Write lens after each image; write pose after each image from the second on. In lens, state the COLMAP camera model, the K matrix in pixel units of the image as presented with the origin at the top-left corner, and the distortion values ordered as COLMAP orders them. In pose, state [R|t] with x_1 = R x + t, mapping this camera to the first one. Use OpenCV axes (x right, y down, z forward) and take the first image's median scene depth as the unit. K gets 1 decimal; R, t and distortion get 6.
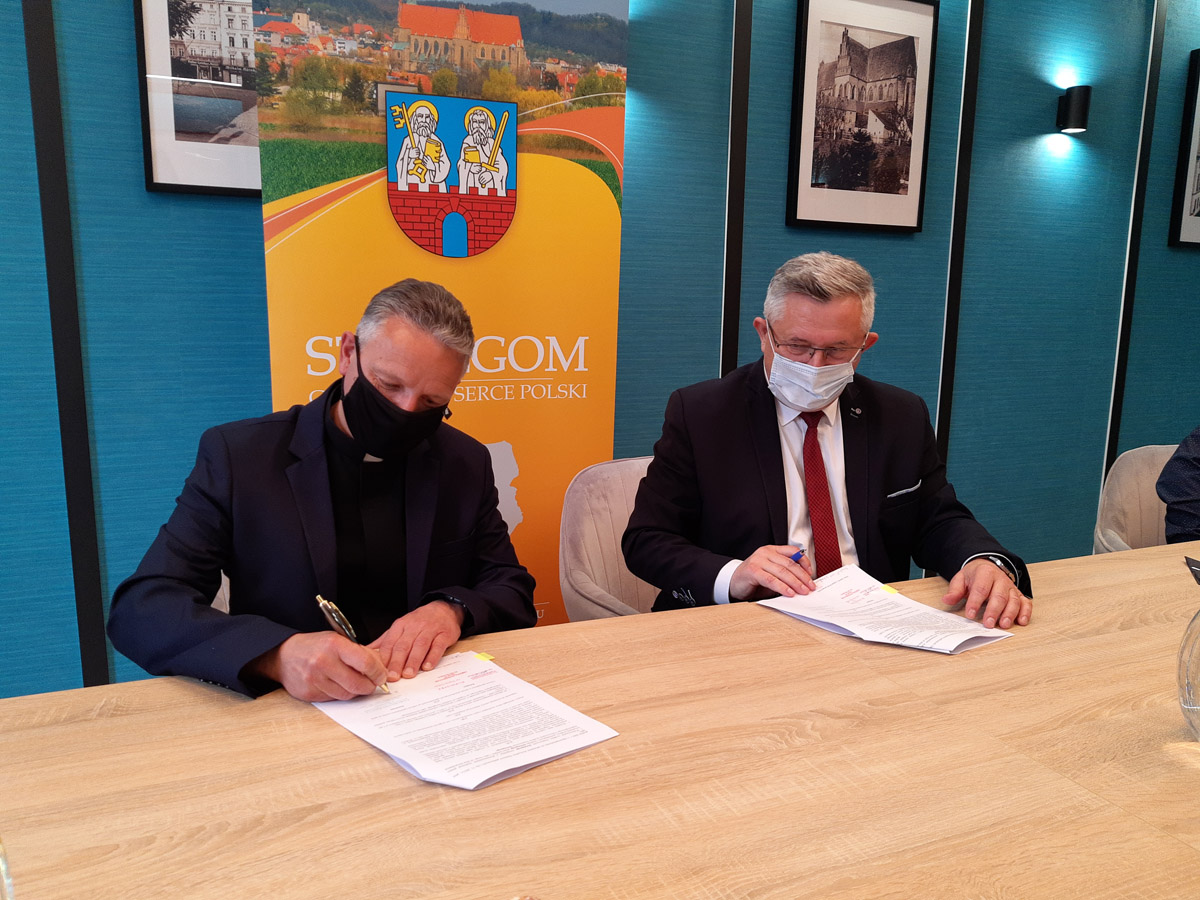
lens RADIAL K [[917.2, 0, 589.4], [0, 917.2, 458.4], [0, 0, 1]] dist [0.007231, -0.023554]
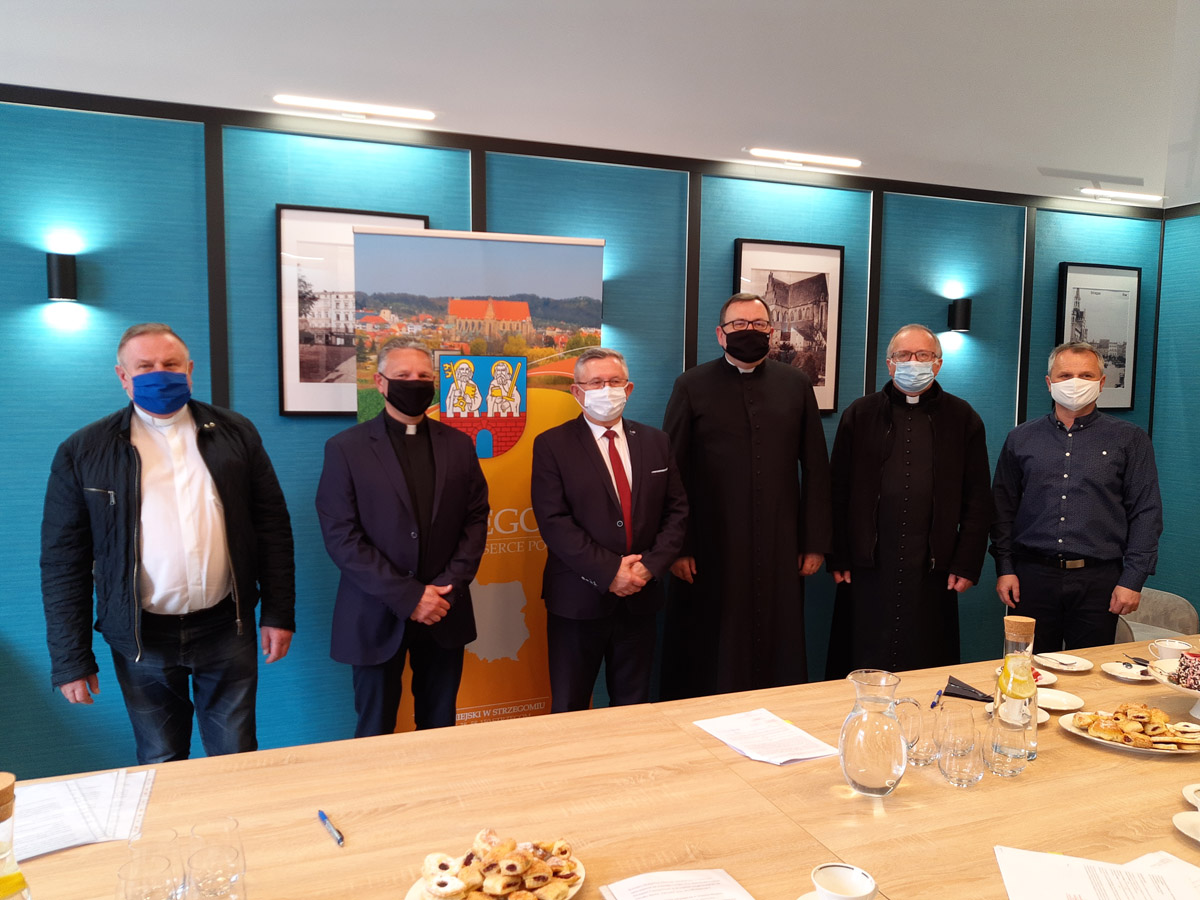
lens RADIAL K [[917.2, 0, 601.3], [0, 917.2, 449.9], [0, 0, 1]] dist [0.007231, -0.023554]
pose [[0.999429, 0.001683, -0.033750, 0.095372], [-0.004802, 0.995695, -0.092568, -0.099965], [0.033448, 0.092677, 0.995134, -0.476194]]
